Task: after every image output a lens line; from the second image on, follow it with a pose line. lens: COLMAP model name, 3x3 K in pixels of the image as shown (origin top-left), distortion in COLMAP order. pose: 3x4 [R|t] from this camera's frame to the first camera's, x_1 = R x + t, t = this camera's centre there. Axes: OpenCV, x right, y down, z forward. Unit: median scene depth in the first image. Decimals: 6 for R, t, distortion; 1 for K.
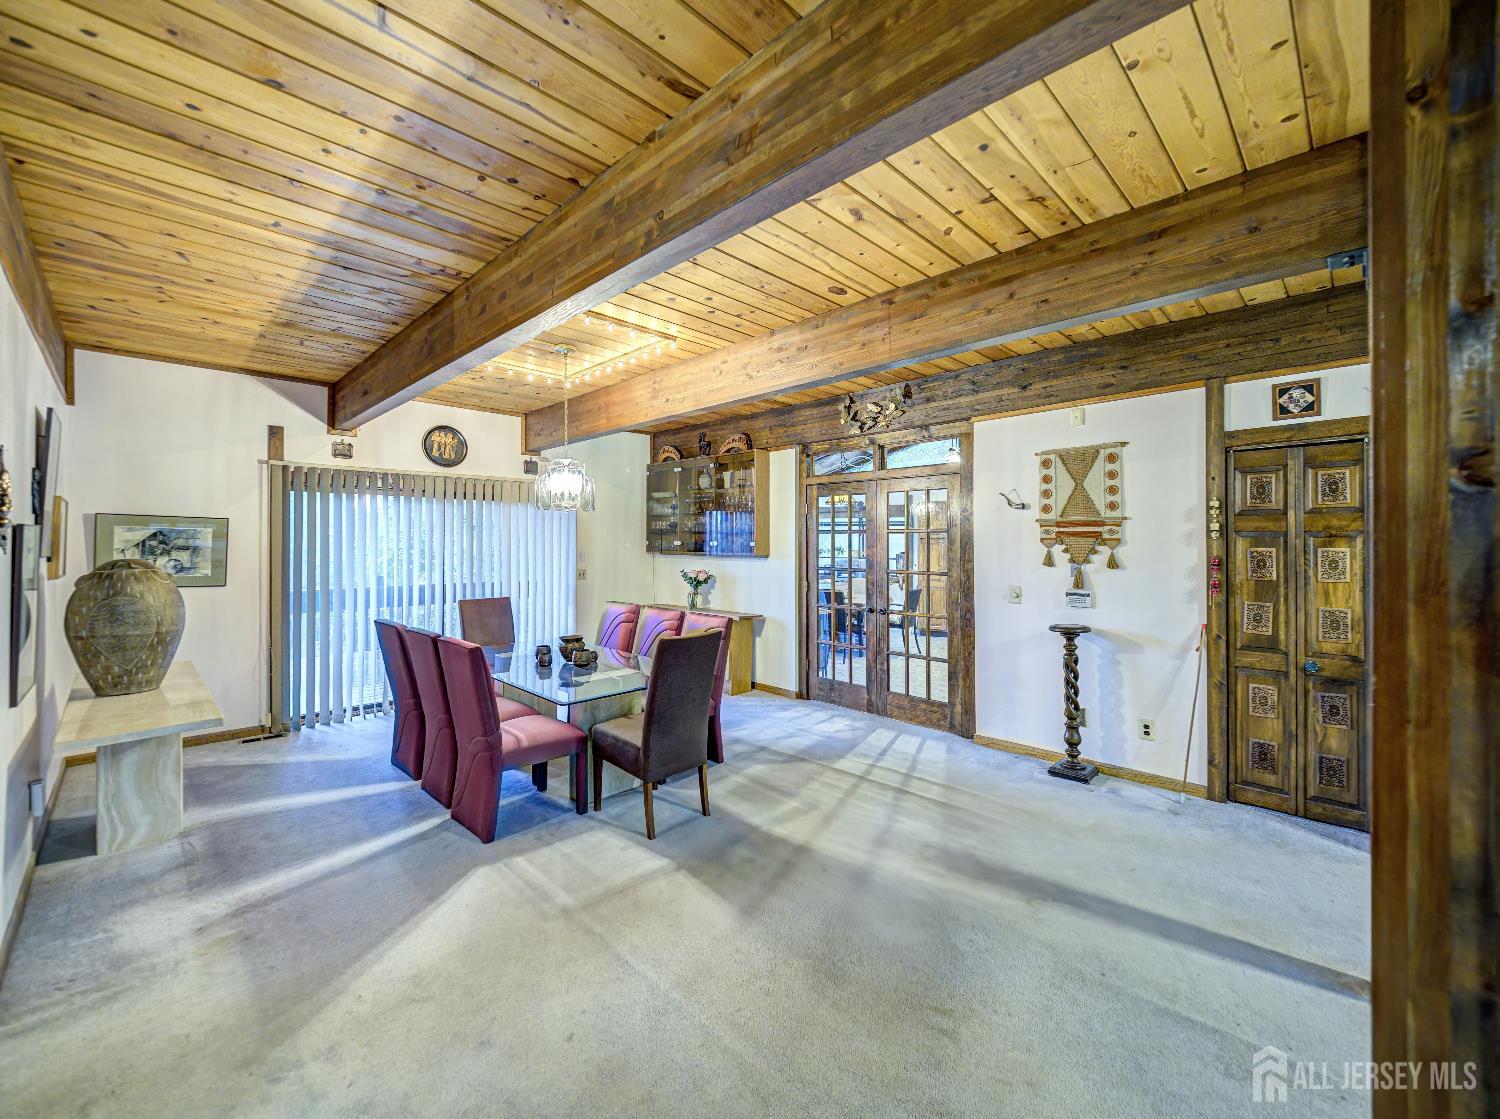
lens RADIAL K [[614.1, 0, 773.3], [0, 614.1, 543.1], [0, 0, 1]] dist [0.017221, -0.008761]
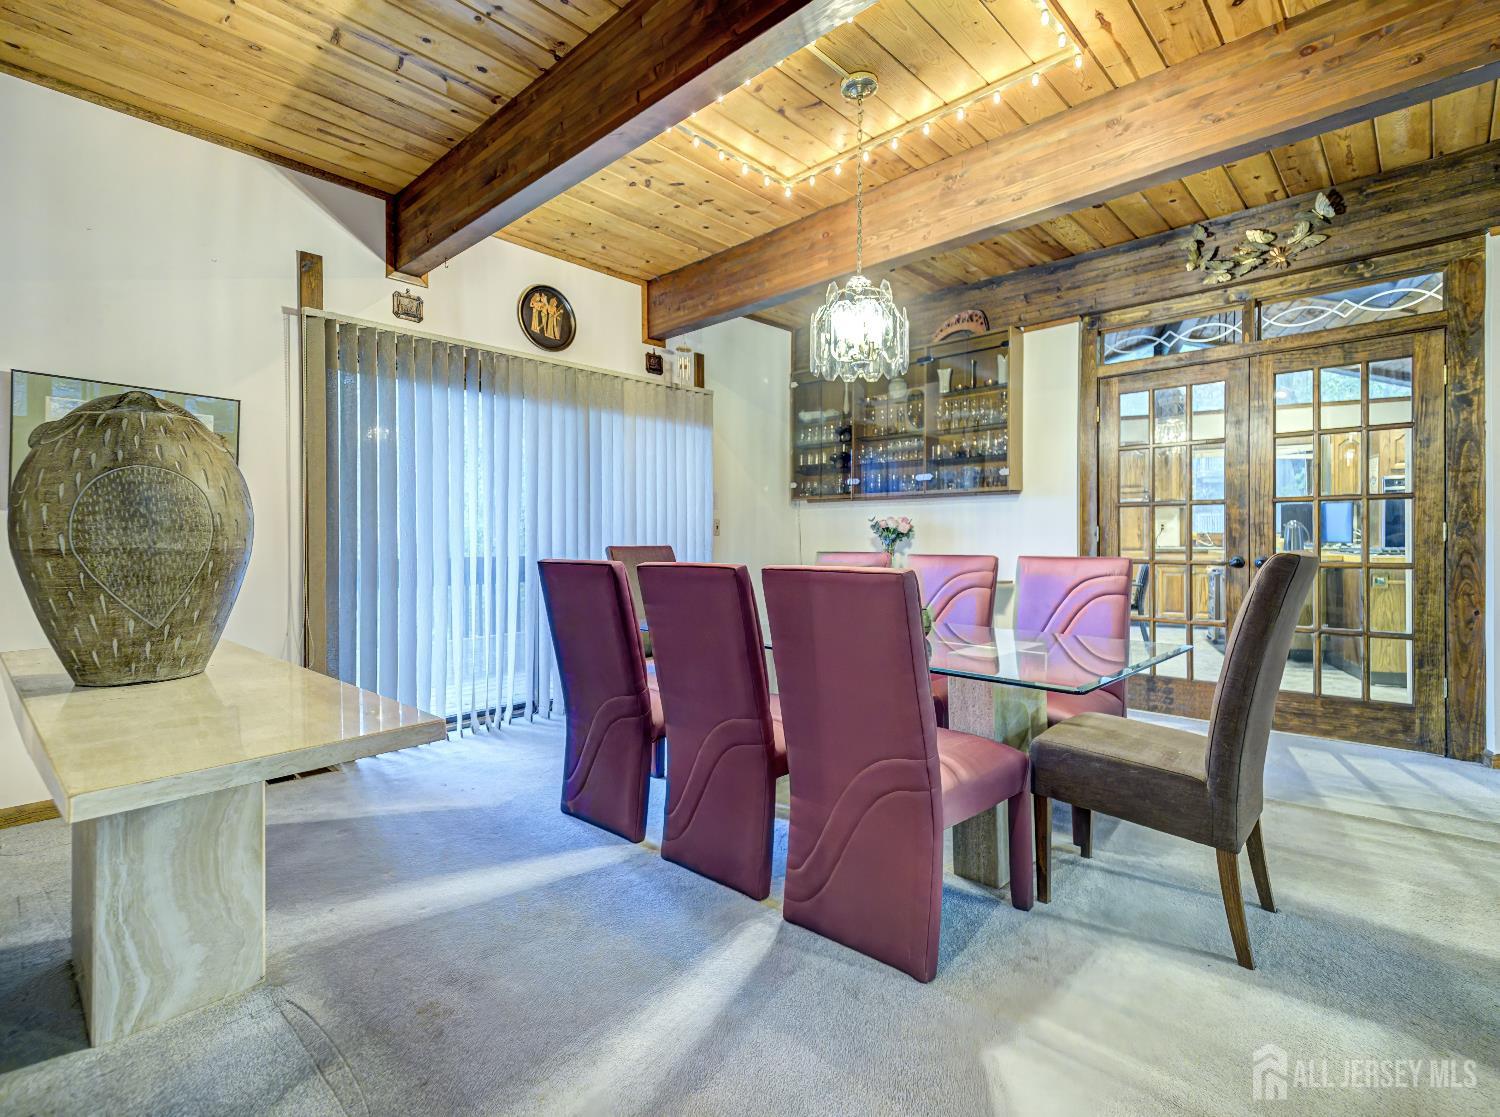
lens RADIAL K [[712.3, 0, 757.5], [0, 712.3, 544.2], [0, 0, 1]] dist [0.028770, -0.003532]
pose [[0.999584, -0.008267, 0.027635, -0.402511], [0.008236, 0.999965, 0.001226, 0.096010], [-0.027645, -0.000998, 0.999617, 0.296904]]
